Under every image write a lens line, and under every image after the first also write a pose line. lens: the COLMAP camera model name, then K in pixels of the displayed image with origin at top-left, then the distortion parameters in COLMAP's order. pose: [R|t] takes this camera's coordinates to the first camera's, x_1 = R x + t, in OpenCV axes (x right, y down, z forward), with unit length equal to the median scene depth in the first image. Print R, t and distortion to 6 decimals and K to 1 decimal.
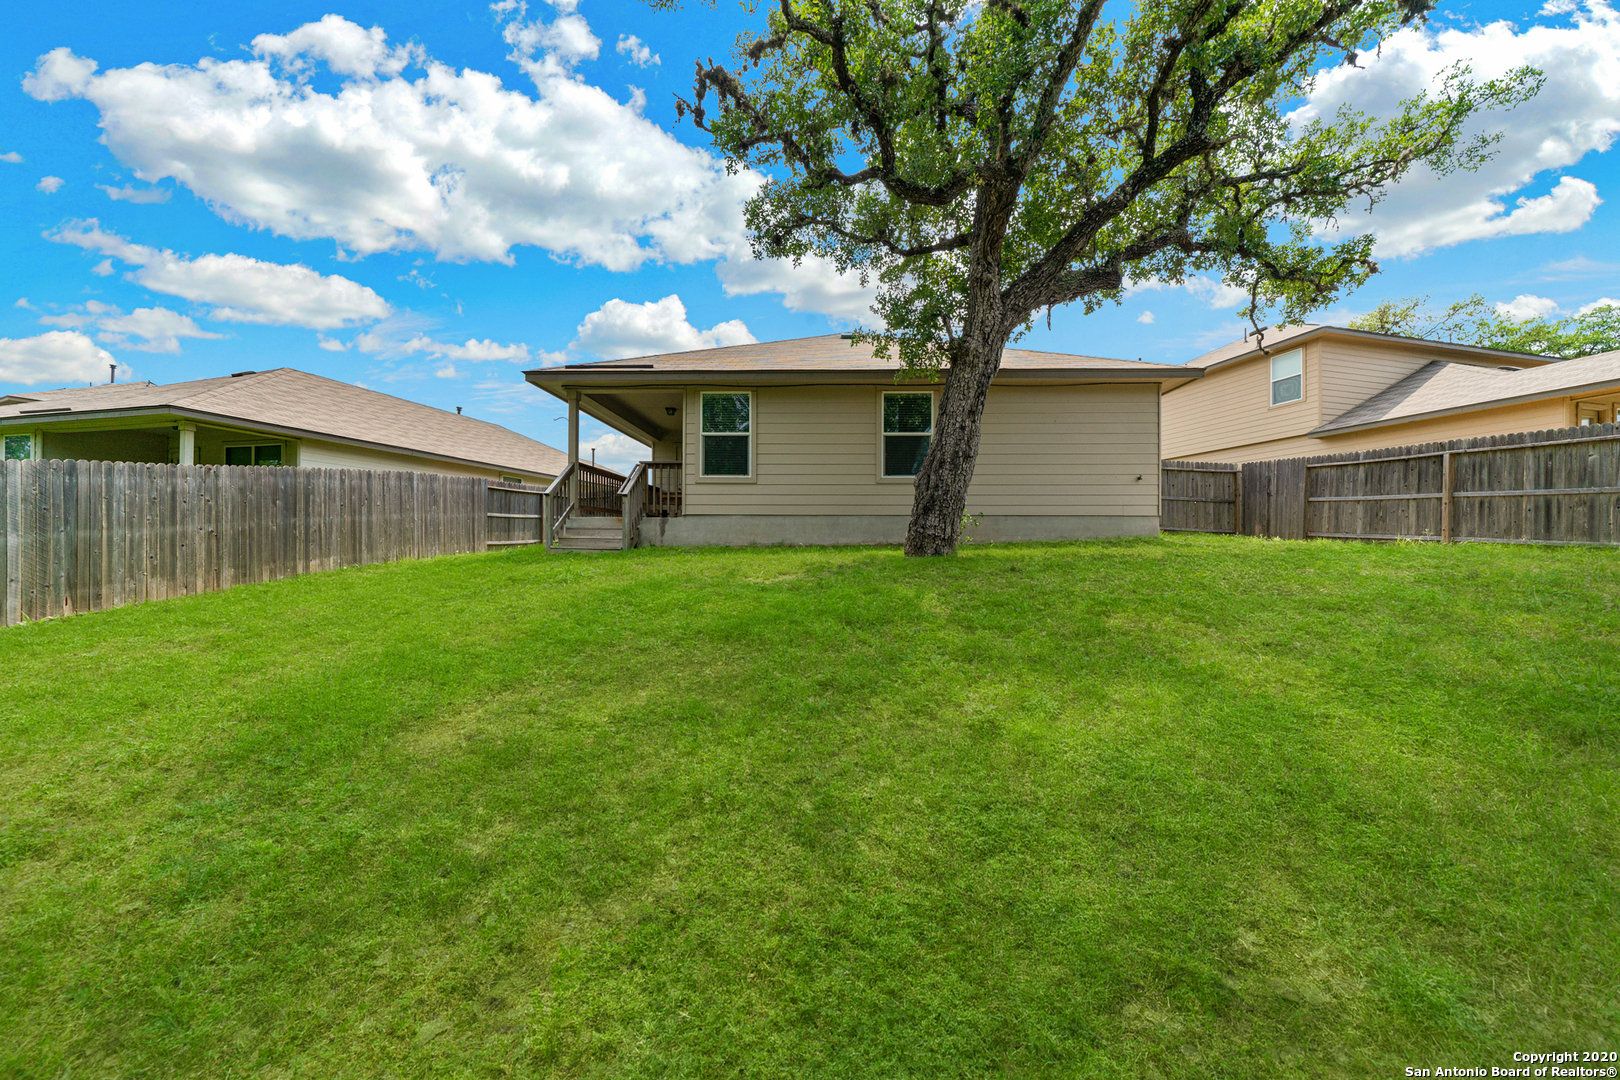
lens RADIAL K [[559.7, 0, 817.0], [0, 559.7, 542.6], [0, 0, 1]] dist [-0.006466, -0.000234]
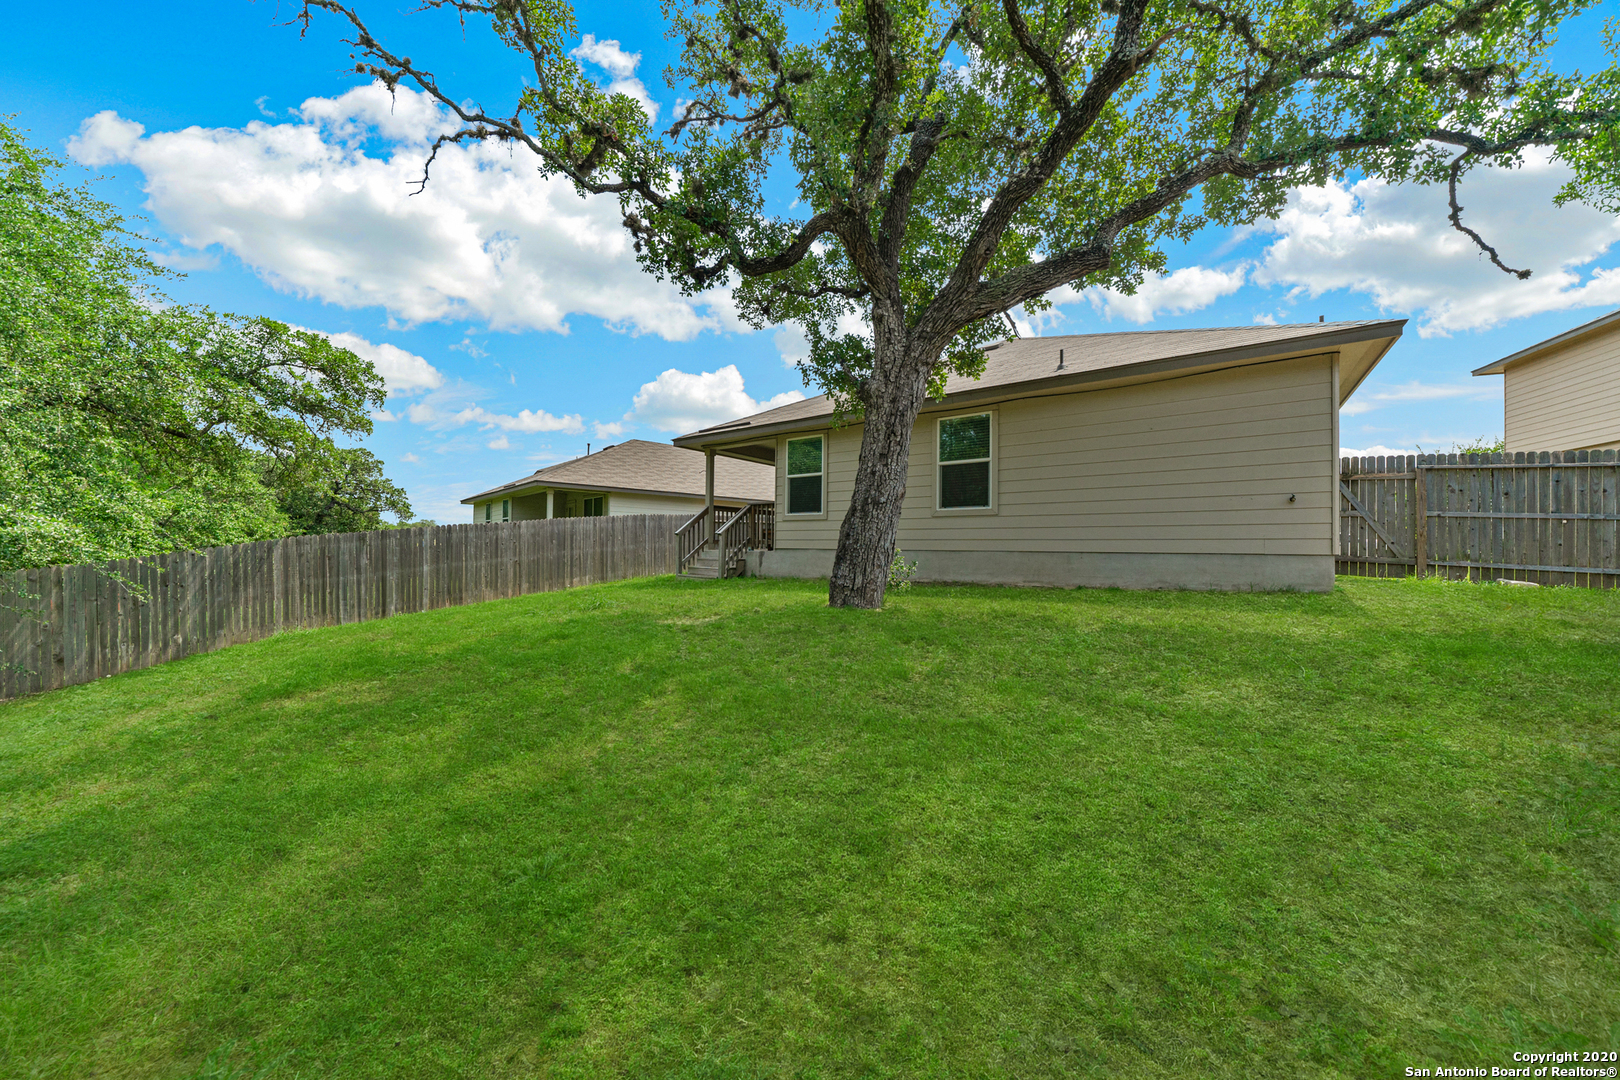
lens RADIAL K [[559.7, 0, 818.0], [0, 559.7, 539.2], [0, 0, 1]] dist [-0.006466, -0.000234]
pose [[0.820081, -0.003995, -0.572234, 0.527228], [-0.005414, 0.999877, -0.014740, -0.056872], [0.572222, 0.015186, 0.819958, 0.124580]]
